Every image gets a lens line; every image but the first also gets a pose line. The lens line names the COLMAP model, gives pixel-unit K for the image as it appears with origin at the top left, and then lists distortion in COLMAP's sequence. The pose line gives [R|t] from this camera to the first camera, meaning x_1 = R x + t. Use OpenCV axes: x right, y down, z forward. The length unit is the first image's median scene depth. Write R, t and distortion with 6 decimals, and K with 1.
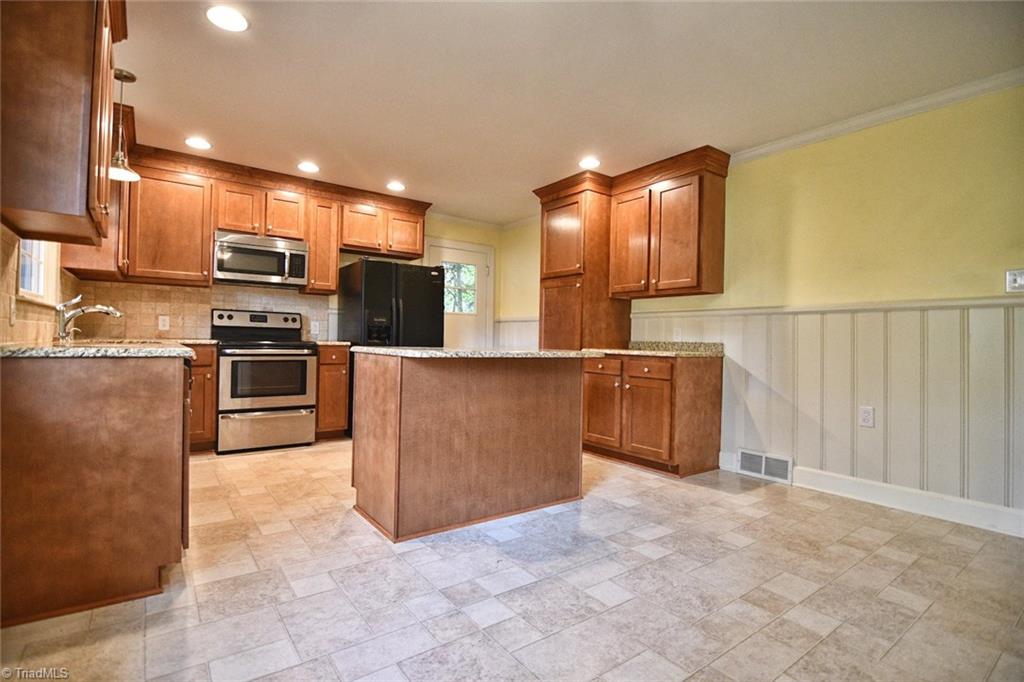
lens RADIAL K [[483.4, 0, 508.9], [0, 483.4, 336.7], [0, 0, 1]] dist [-0.014806, -0.000997]
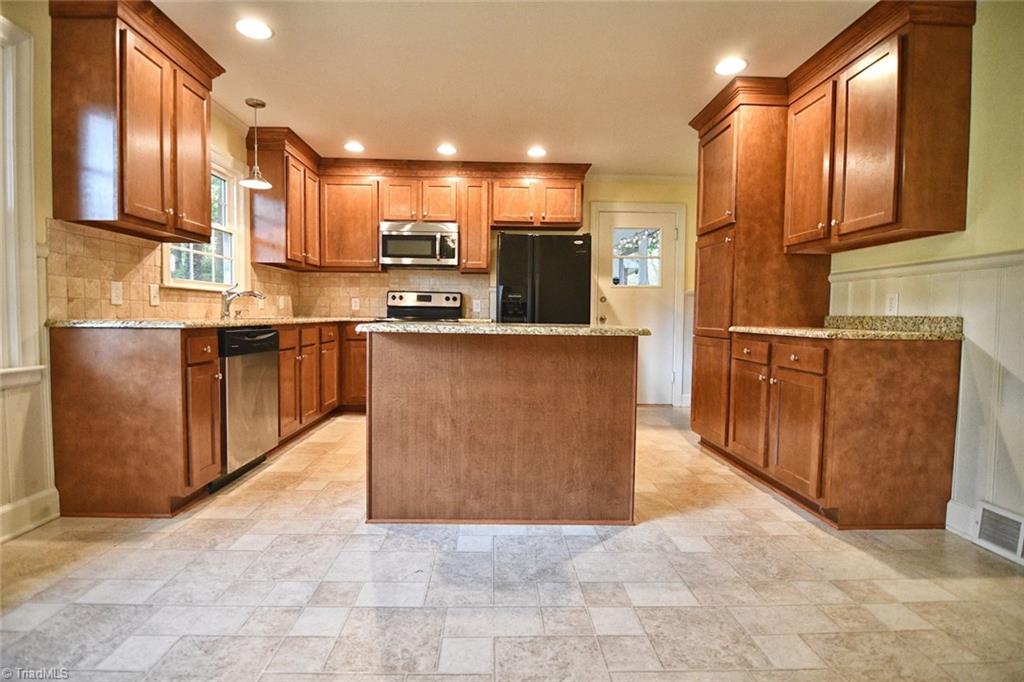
lens RADIAL K [[492.2, 0, 509.7], [0, 492.2, 338.7], [0, 0, 1]] dist [-0.015266, -0.001878]
pose [[0.824871, 0.016845, -0.565070, 0.318314], [0.007979, 0.999109, 0.041432, 0.010644], [0.565265, -0.038685, 0.824002, 0.209411]]
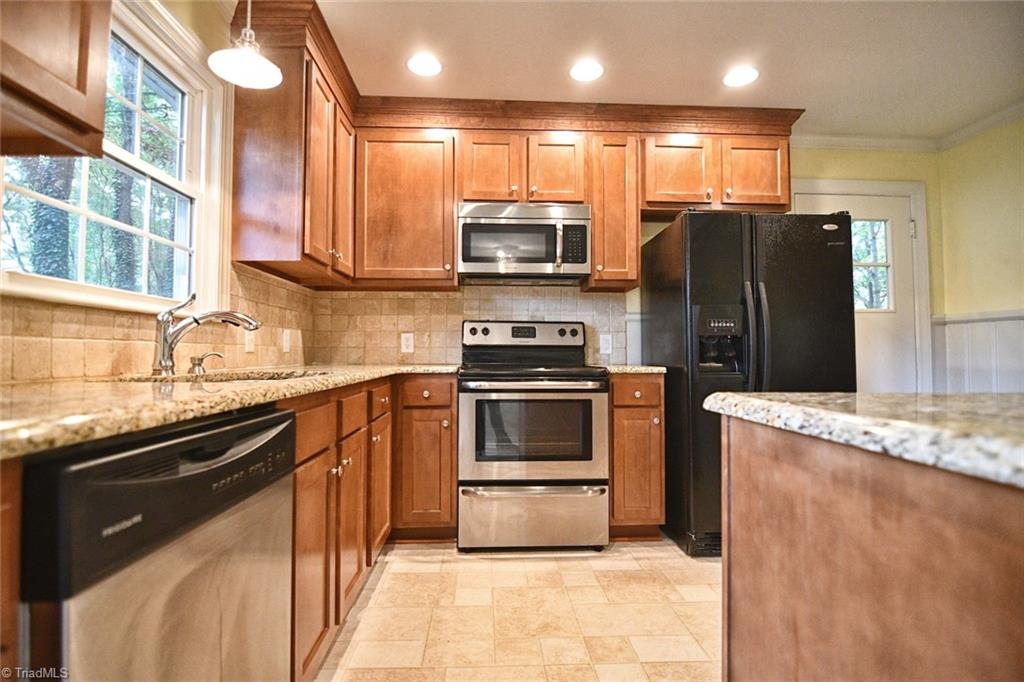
lens RADIAL K [[494.8, 0, 505.6], [0, 494.8, 342.4], [0, 0, 1]] dist [-0.023696, -0.000316]
pose [[0.827092, -0.033121, -0.561091, -0.185296], [0.017559, 0.999298, -0.033104, -0.002266], [0.561793, 0.017528, 0.827092, 0.490444]]
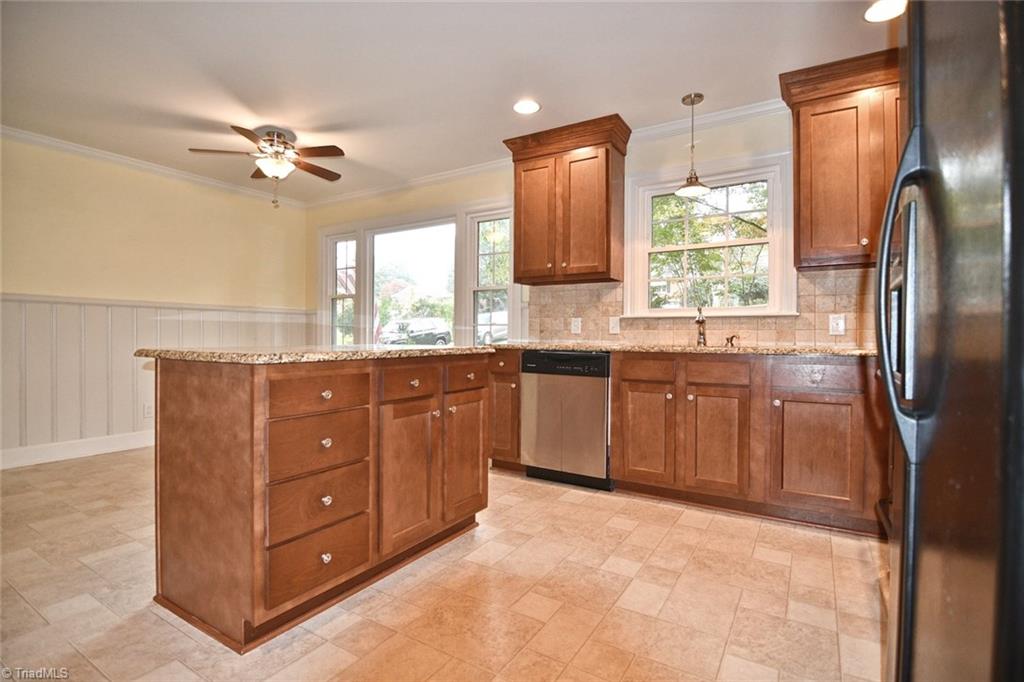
lens RADIAL K [[509.0, 0, 491.4], [0, 509.0, 321.2], [0, 0, 1]] dist [0.012267, -0.000315]
pose [[-0.941981, -0.037390, -0.333576, -0.009908], [-0.023270, 0.998660, -0.046225, 0.013110], [0.334857, -0.035780, -0.941589, 1.325202]]
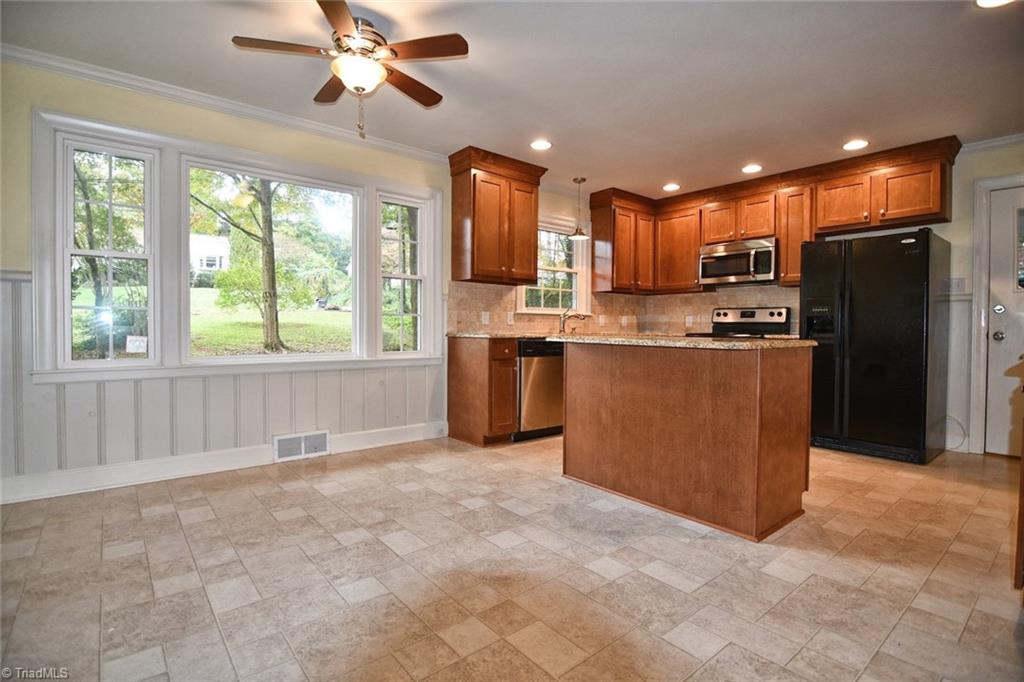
lens RADIAL K [[492.2, 0, 509.7], [0, 492.2, 338.7], [0, 0, 1]] dist [-0.015266, -0.001878]
pose [[0.058662, 0.002866, -0.998274, 0.666110], [-0.000591, 0.999996, 0.002836, 0.017487], [0.998278, 0.000424, 0.058664, 0.441977]]
